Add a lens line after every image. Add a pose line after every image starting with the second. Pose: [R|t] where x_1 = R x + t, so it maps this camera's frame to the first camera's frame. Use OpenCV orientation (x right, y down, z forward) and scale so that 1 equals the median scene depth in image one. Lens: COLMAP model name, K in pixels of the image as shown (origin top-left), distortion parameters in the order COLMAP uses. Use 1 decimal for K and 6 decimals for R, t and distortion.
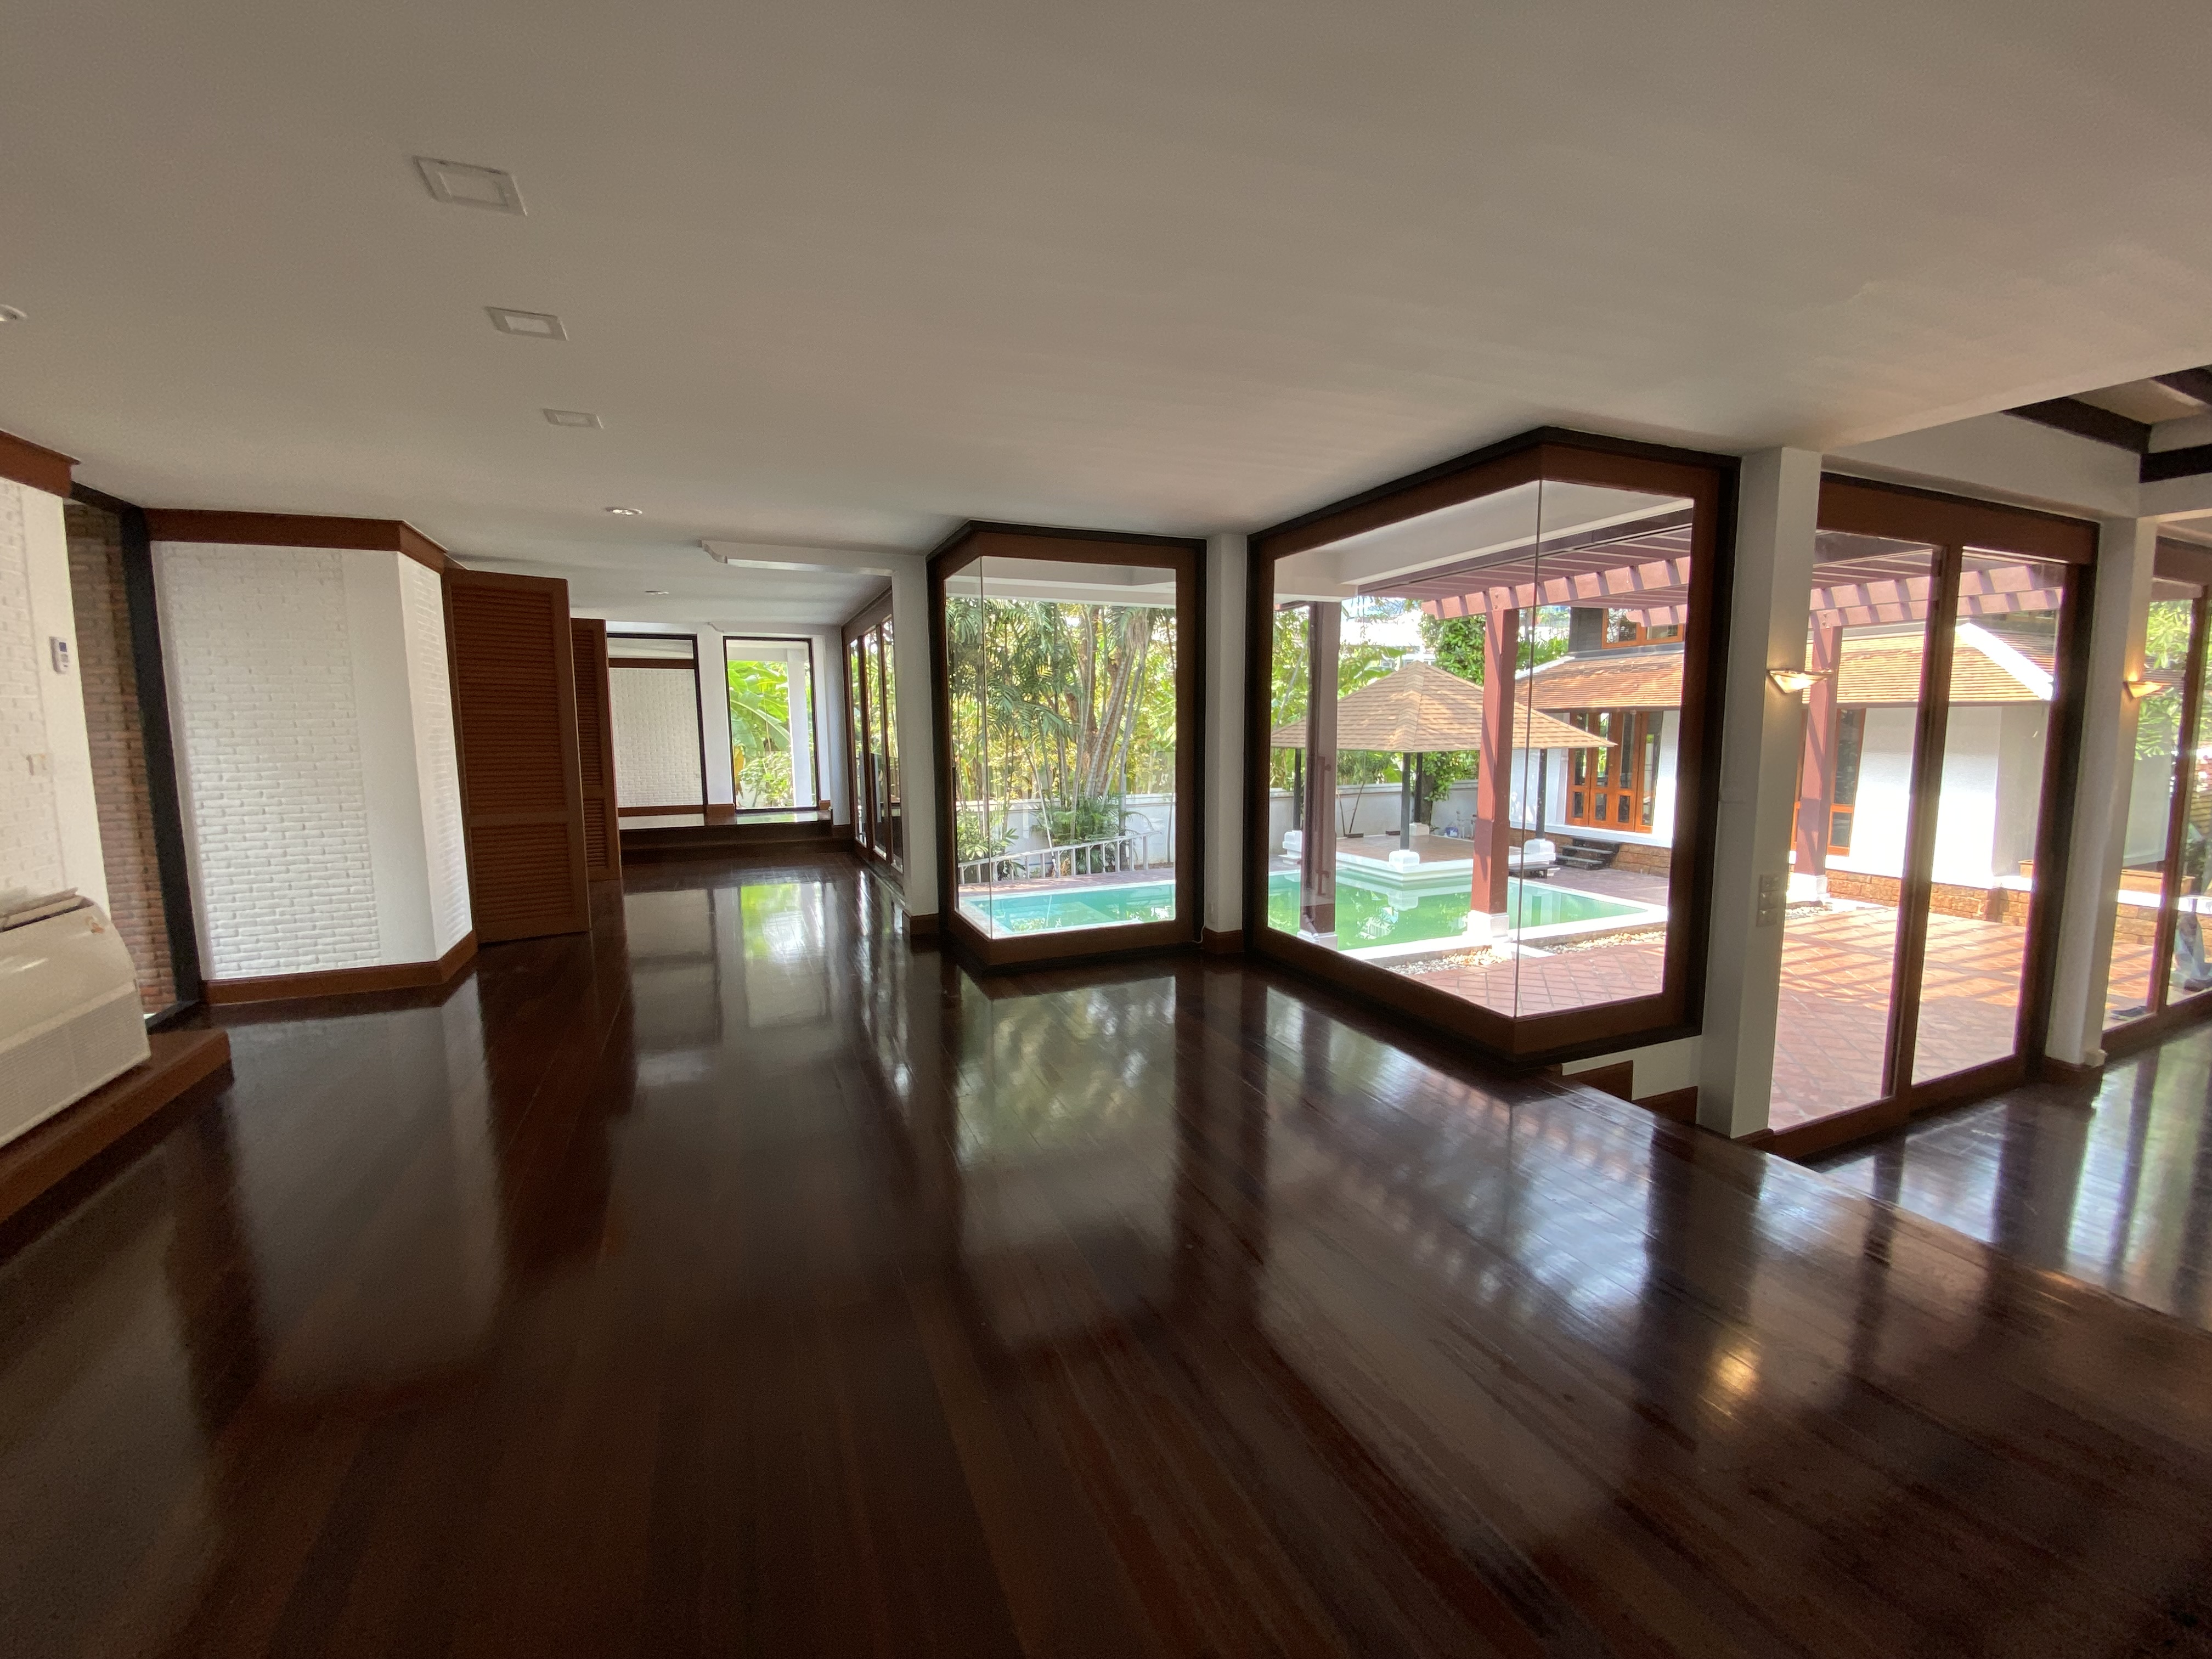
lens RADIAL K [[904.7, 0, 1094.8], [0, 904.7, 831.1], [0, 0, 1]] dist [0.025557, -0.020912]
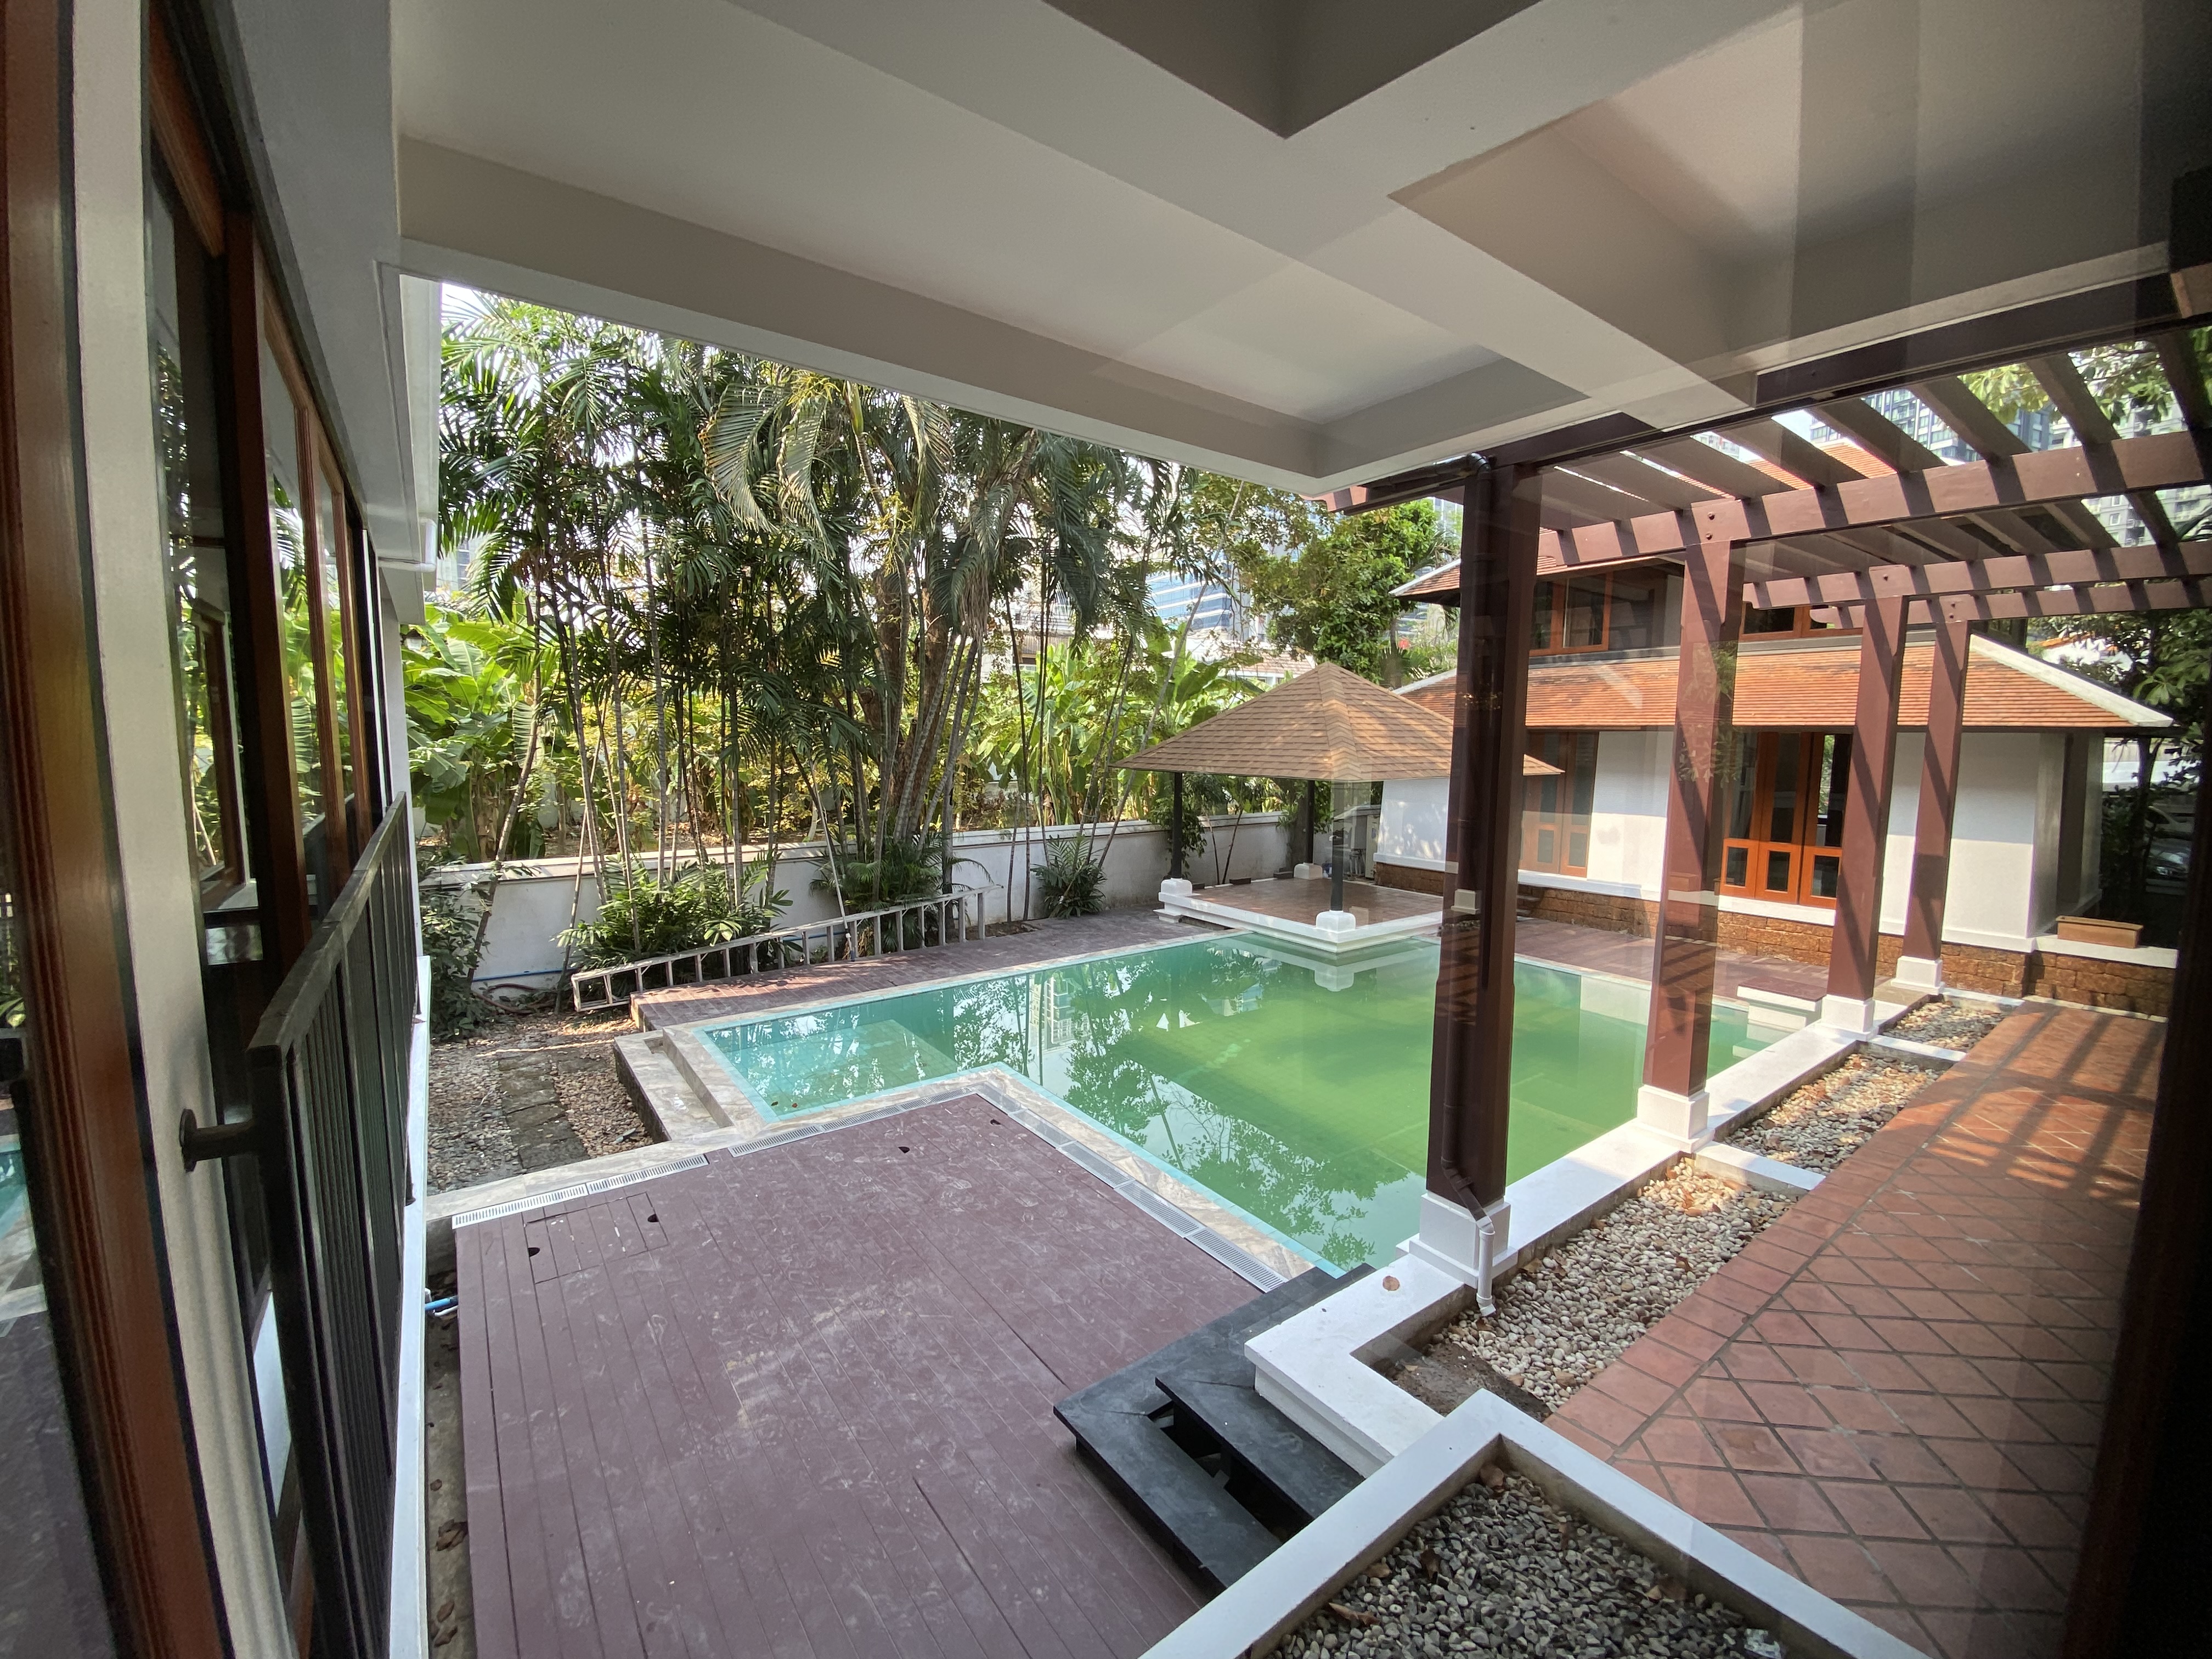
lens RADIAL K [[891.2, 0, 1109.4], [0, 891.2, 829.7], [0, 0, 1]] dist [0.044198, -0.000007]
pose [[0.968000, -0.008156, 0.250817, -0.023582], [0.011081, 0.999886, -0.010253, -0.037621], [-0.250704, 0.012704, 0.967980, 0.306343]]
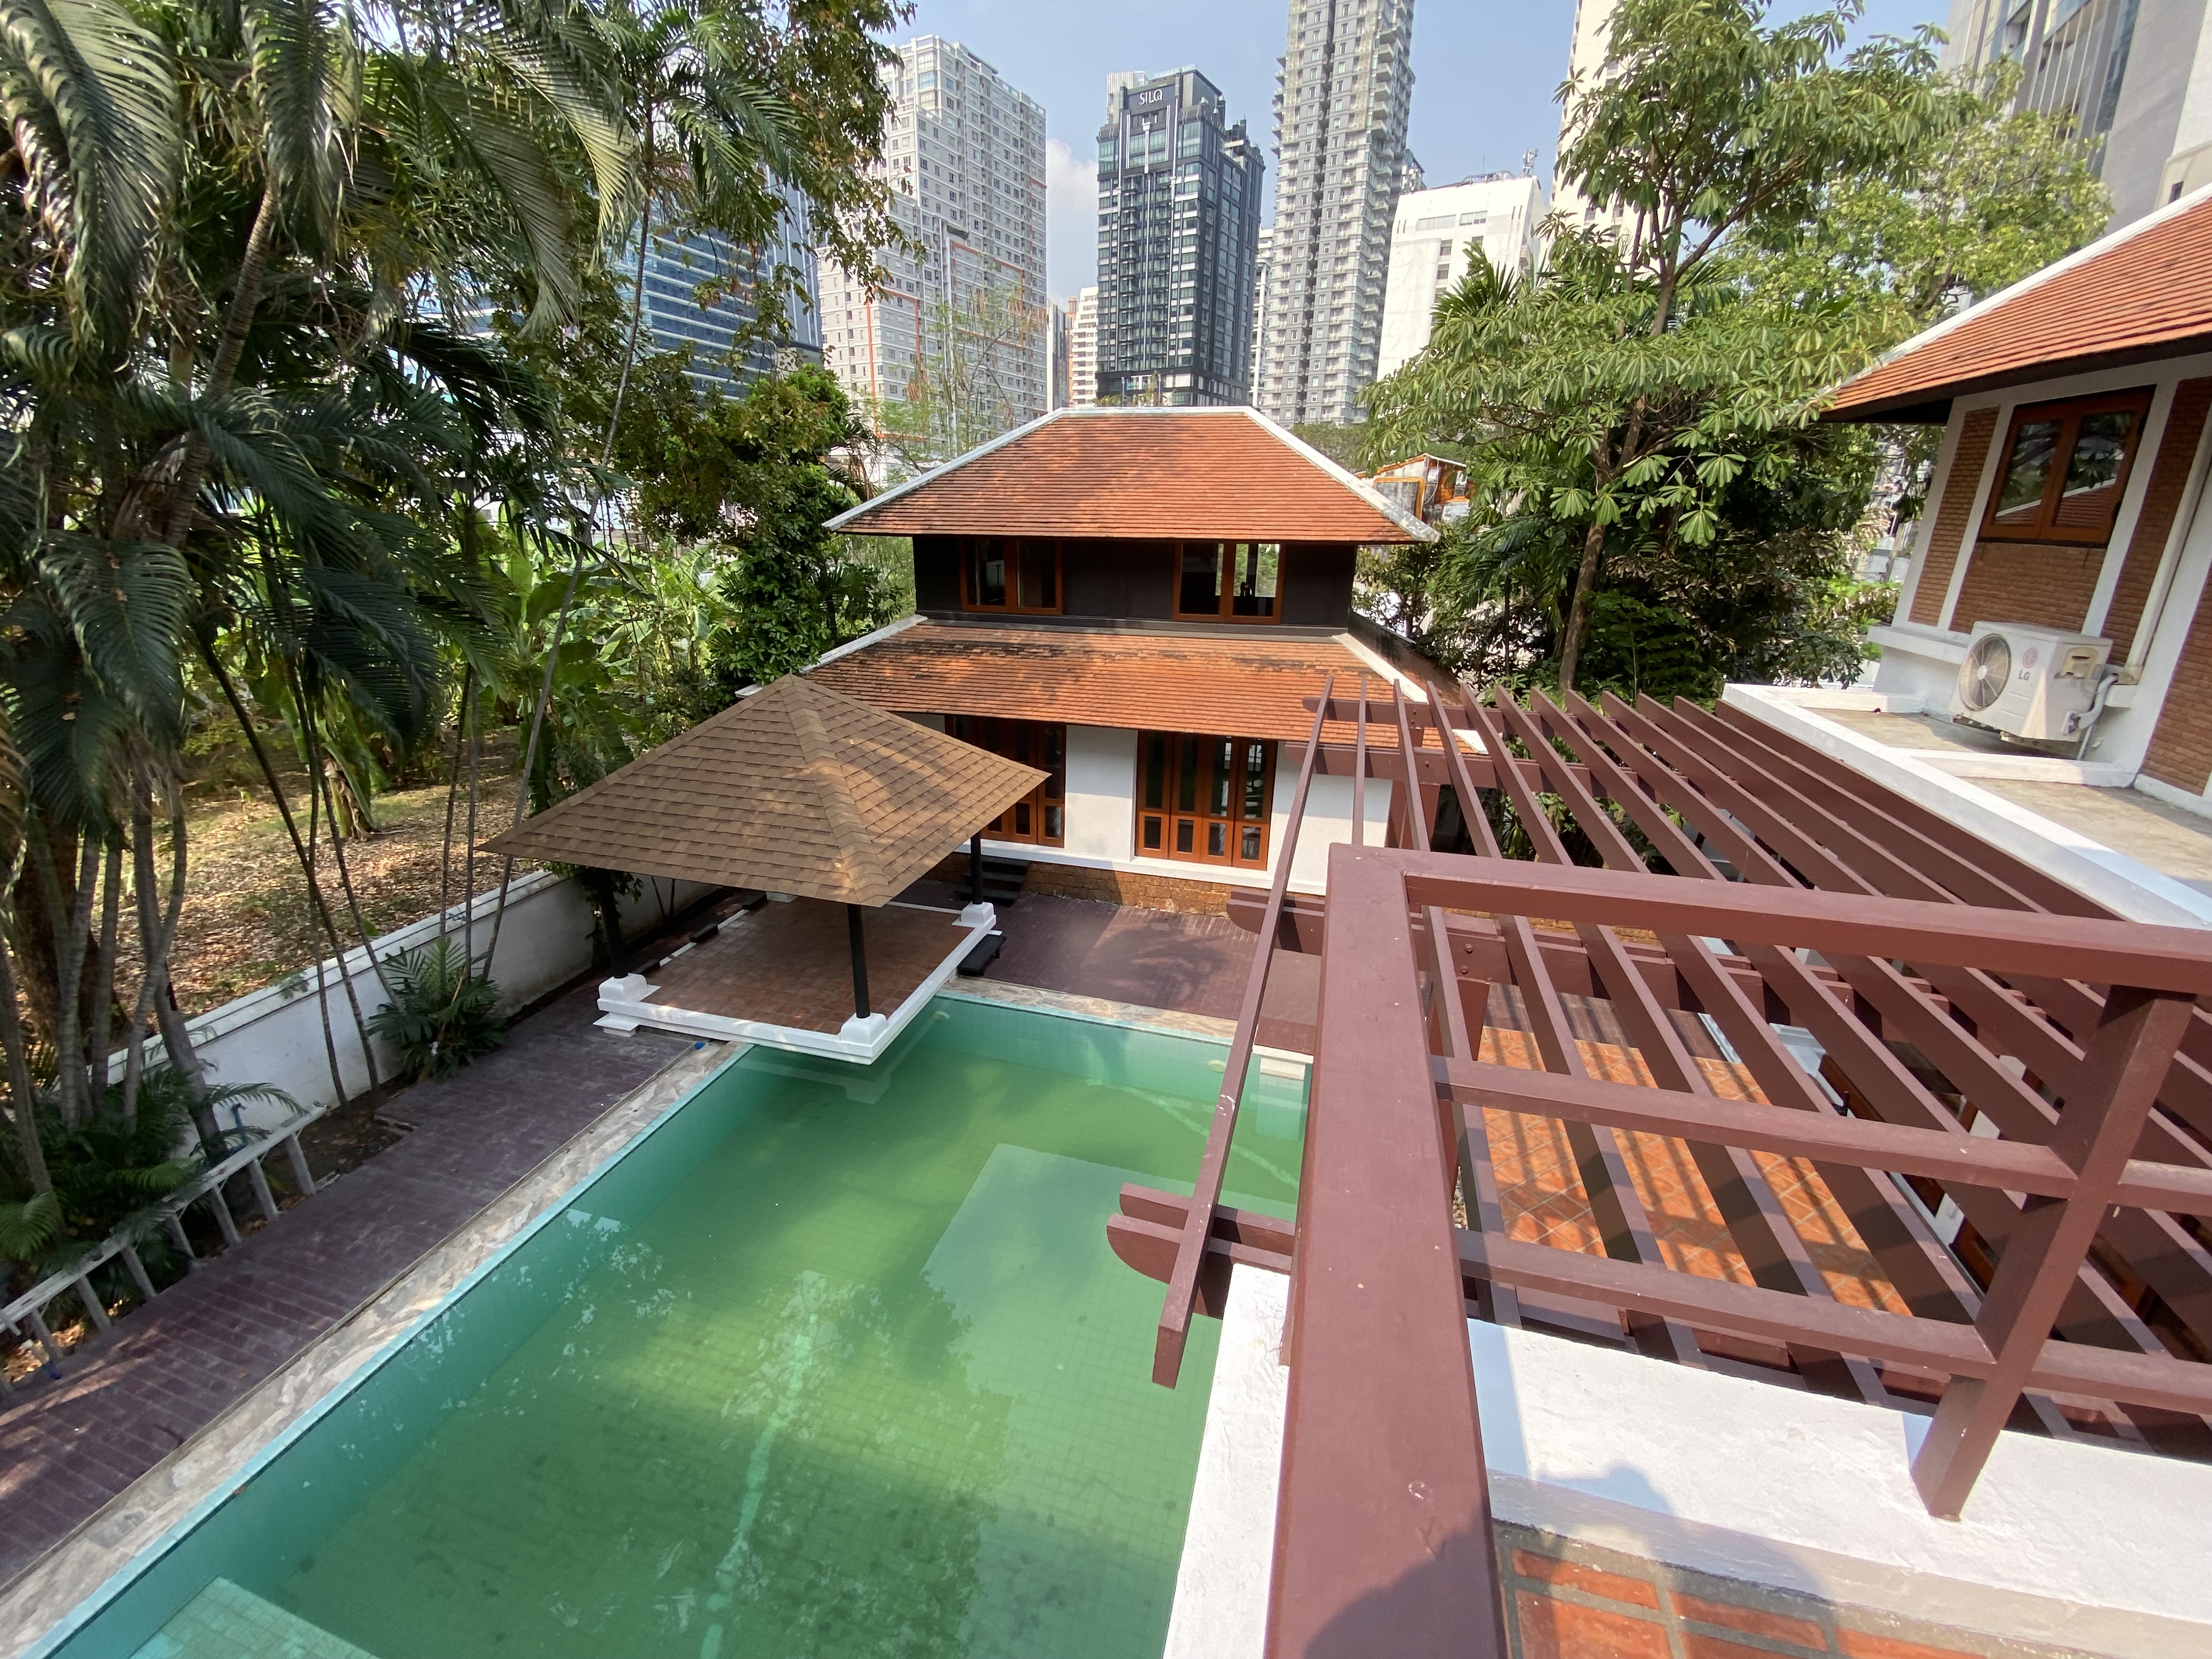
lens RADIAL K [[904.7, 0, 1094.8], [0, 904.7, 831.1], [0, 0, 1]] dist [0.025557, -0.020912]
pose [[0.624645, -0.240876, 0.742830, 0.008516], [0.075189, 0.965371, 0.249812, -0.226920], [-0.777280, -0.100191, 0.621125, 0.466008]]
